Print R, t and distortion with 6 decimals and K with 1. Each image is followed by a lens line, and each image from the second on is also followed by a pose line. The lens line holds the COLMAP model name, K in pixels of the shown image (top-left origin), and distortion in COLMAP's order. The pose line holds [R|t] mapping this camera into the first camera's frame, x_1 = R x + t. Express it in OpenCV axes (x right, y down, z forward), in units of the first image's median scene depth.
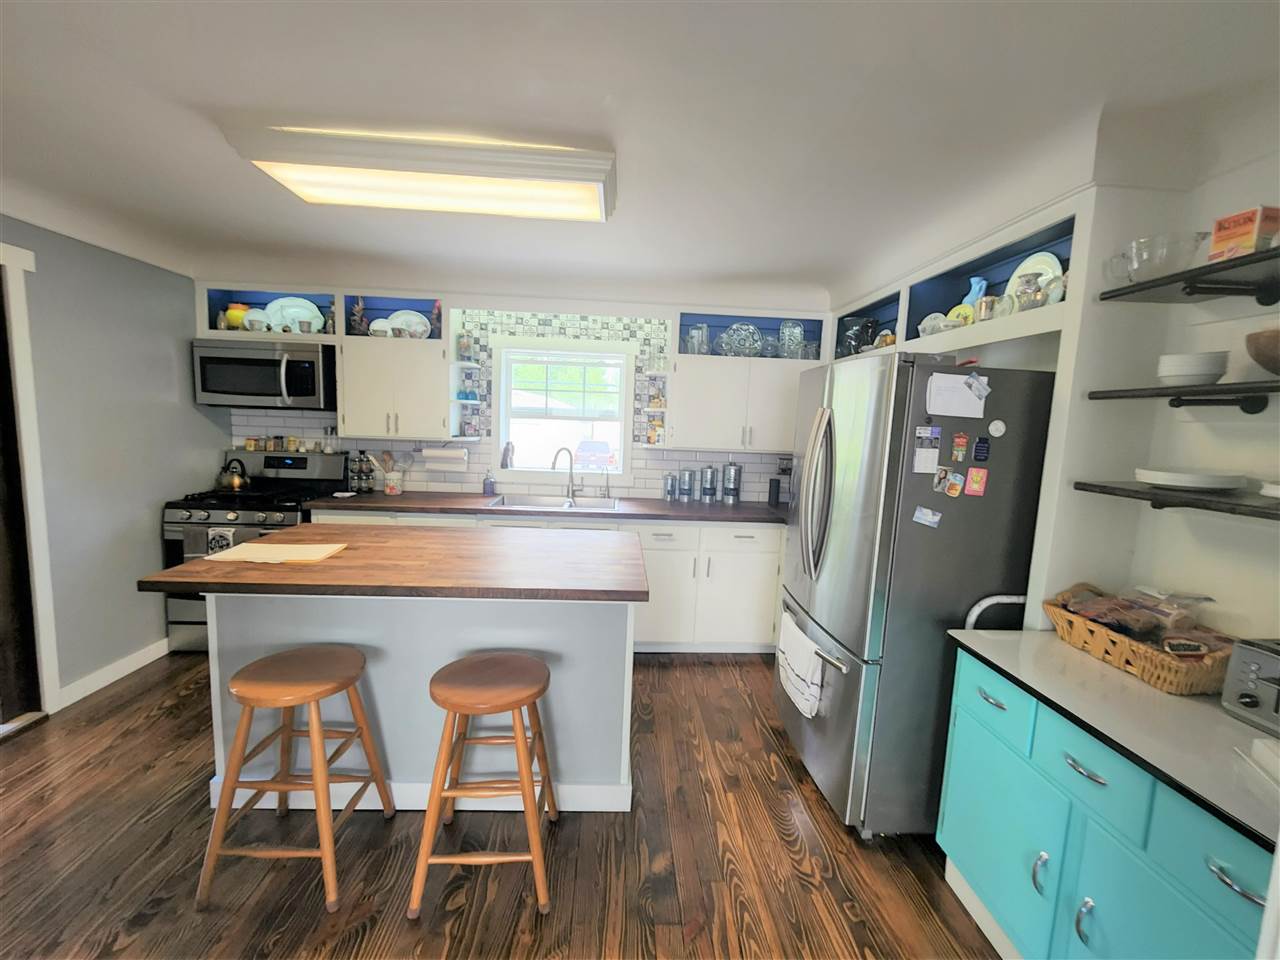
lens RADIAL K [[538.5, 0, 649.7], [0, 538.5, 478.5], [0, 0, 1]] dist [-0.001723, -0.000053]
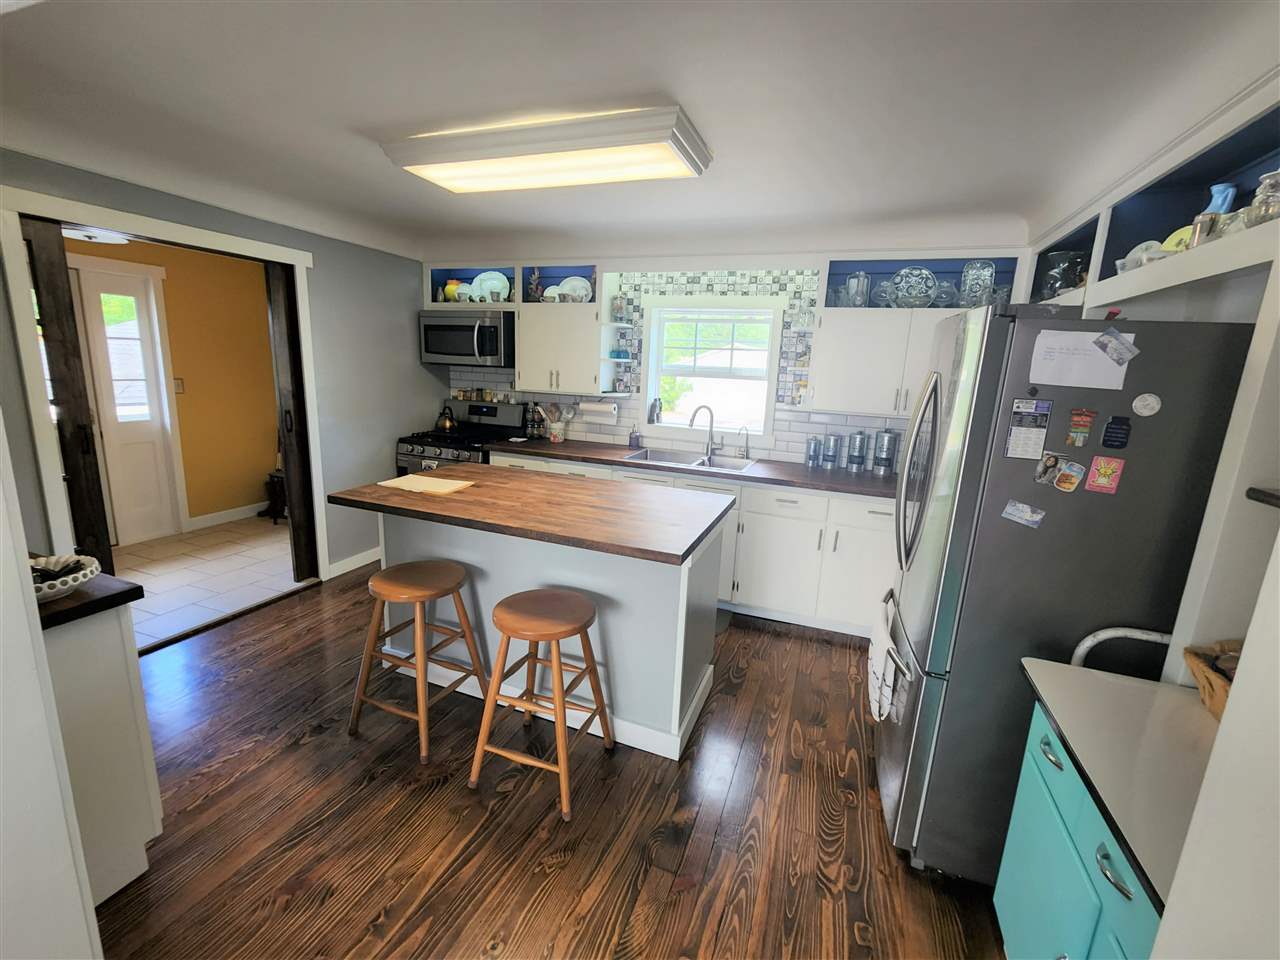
lens RADIAL K [[538.5, 0, 648.2], [0, 538.5, 469.2], [0, 0, 1]] dist [-0.001723, -0.000053]
pose [[0.915245, 0.079803, -0.394916, 0.184405], [-0.052918, 0.995507, 0.078527, -0.015605], [0.399408, -0.050973, 0.915355, 0.033784]]
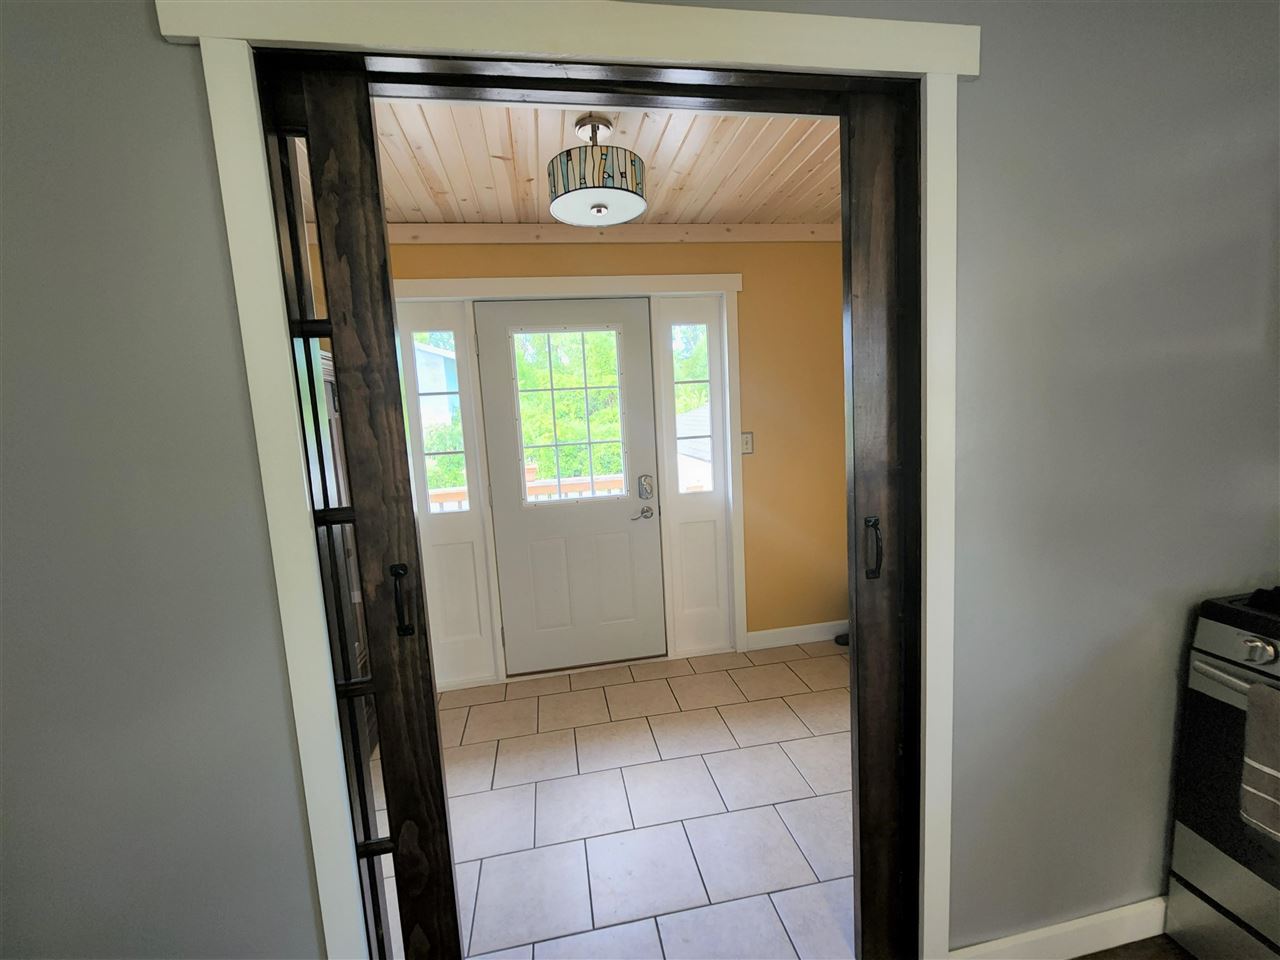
lens RADIAL K [[538.5, 0, 633.3], [0, 538.5, 470.8], [0, 0, 1]] dist [-0.001723, -0.000053]
pose [[0.104052, 0.070379, -0.992079, -0.545731], [-0.047592, 0.996703, 0.065716, -0.059983], [0.993433, 0.040377, 0.107058, 0.522644]]
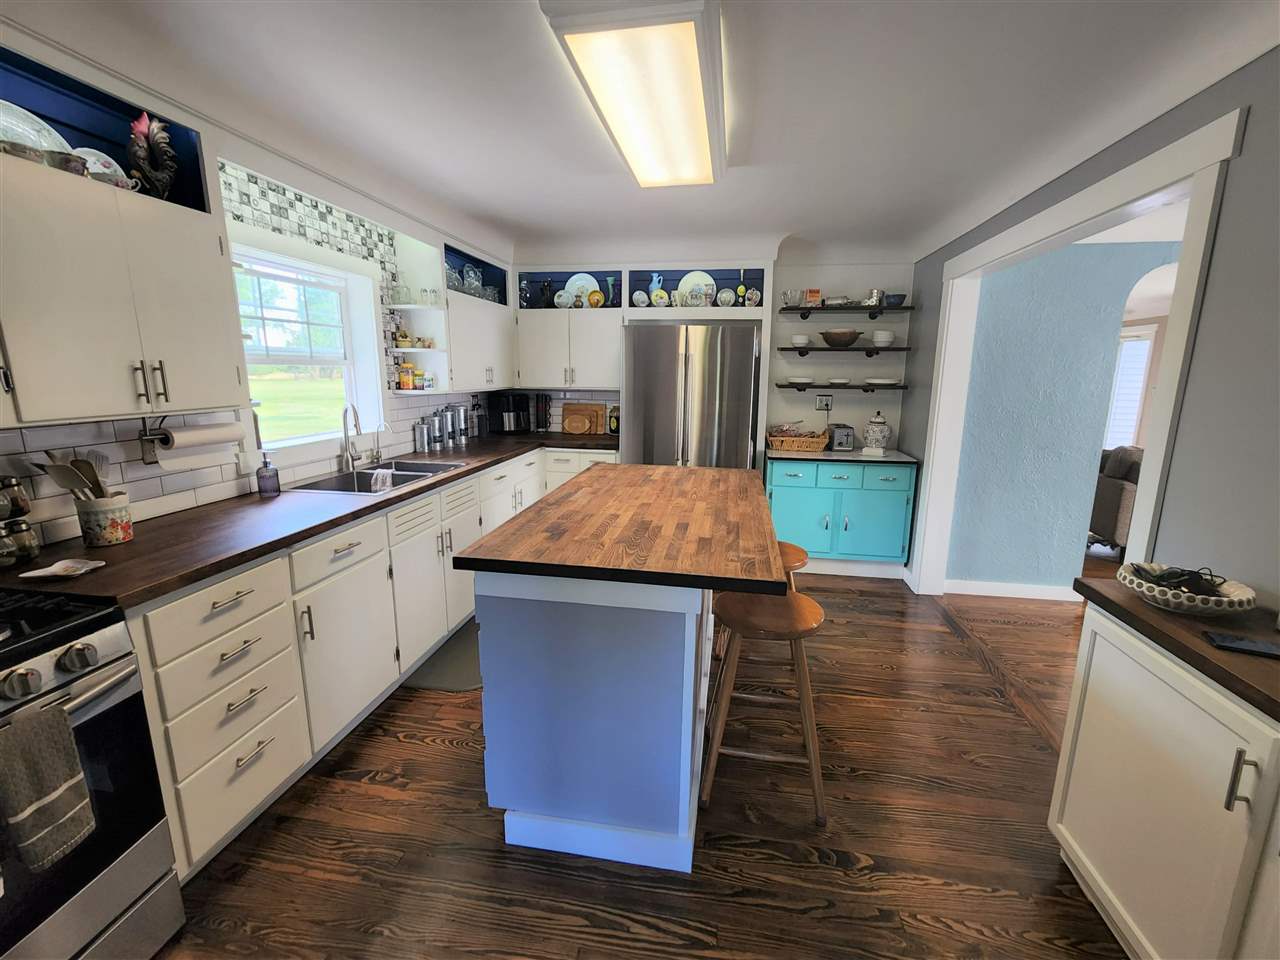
lens RADIAL K [[538.5, 0, 643.5], [0, 538.5, 471.5], [0, 0, 1]] dist [-0.001723, -0.000053]
pose [[0.228656, -0.215670, 0.949317, -0.925835], [0.106051, 0.974866, 0.195930, -0.081783], [-0.967714, 0.055876, 0.245781, 0.532551]]
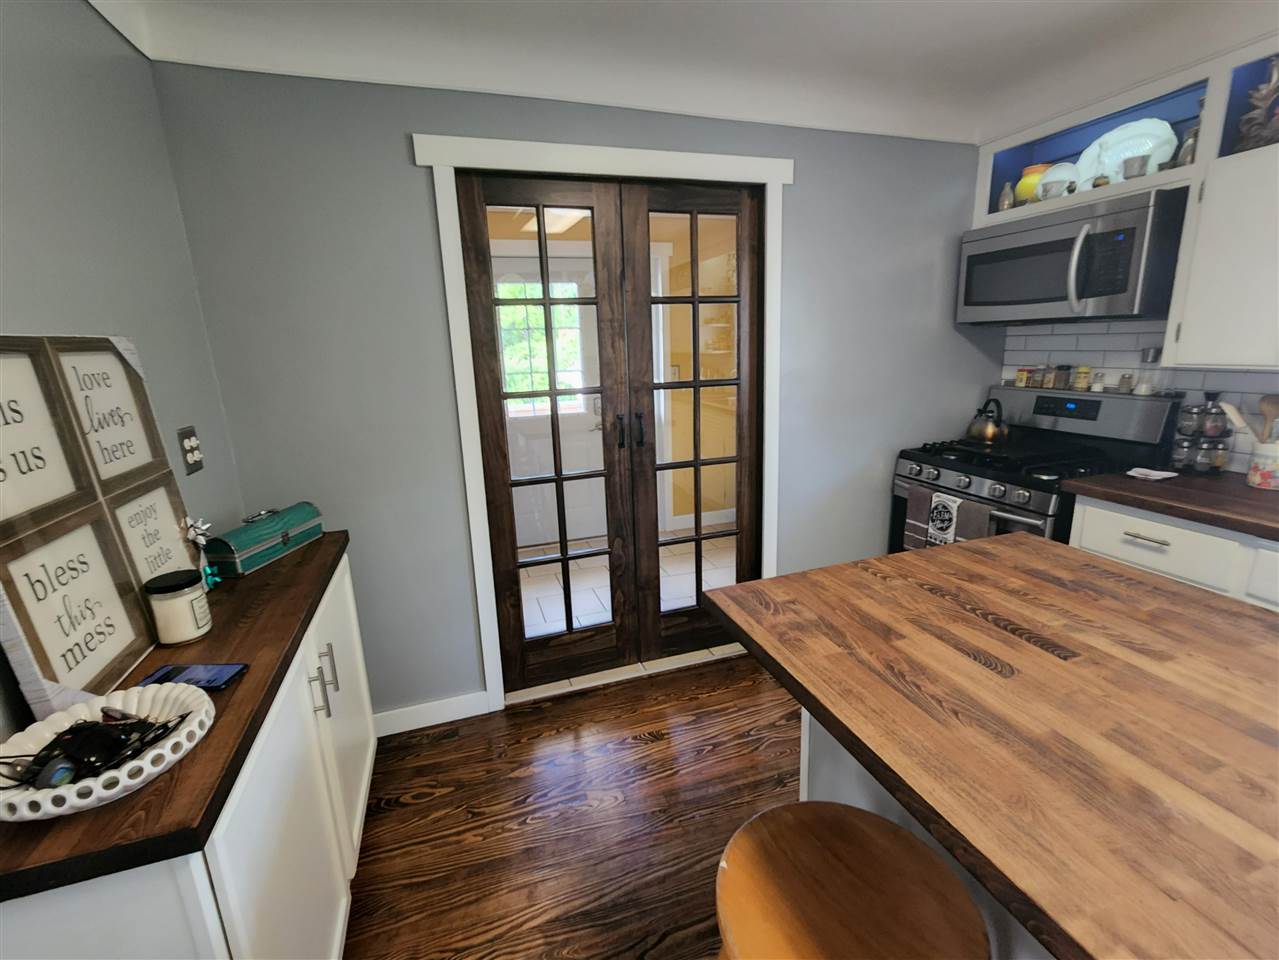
lens RADIAL K [[581.8, 0, 642.2], [0, 581.8, 477.1], [0, 0, 1]] dist [0.000623, 0.000189]
pose [[0.262062, 0.175365, -0.948984, -0.159318], [-0.060947, 0.984396, 0.165078, -0.037056], [0.963125, 0.014577, 0.268661, 0.385889]]
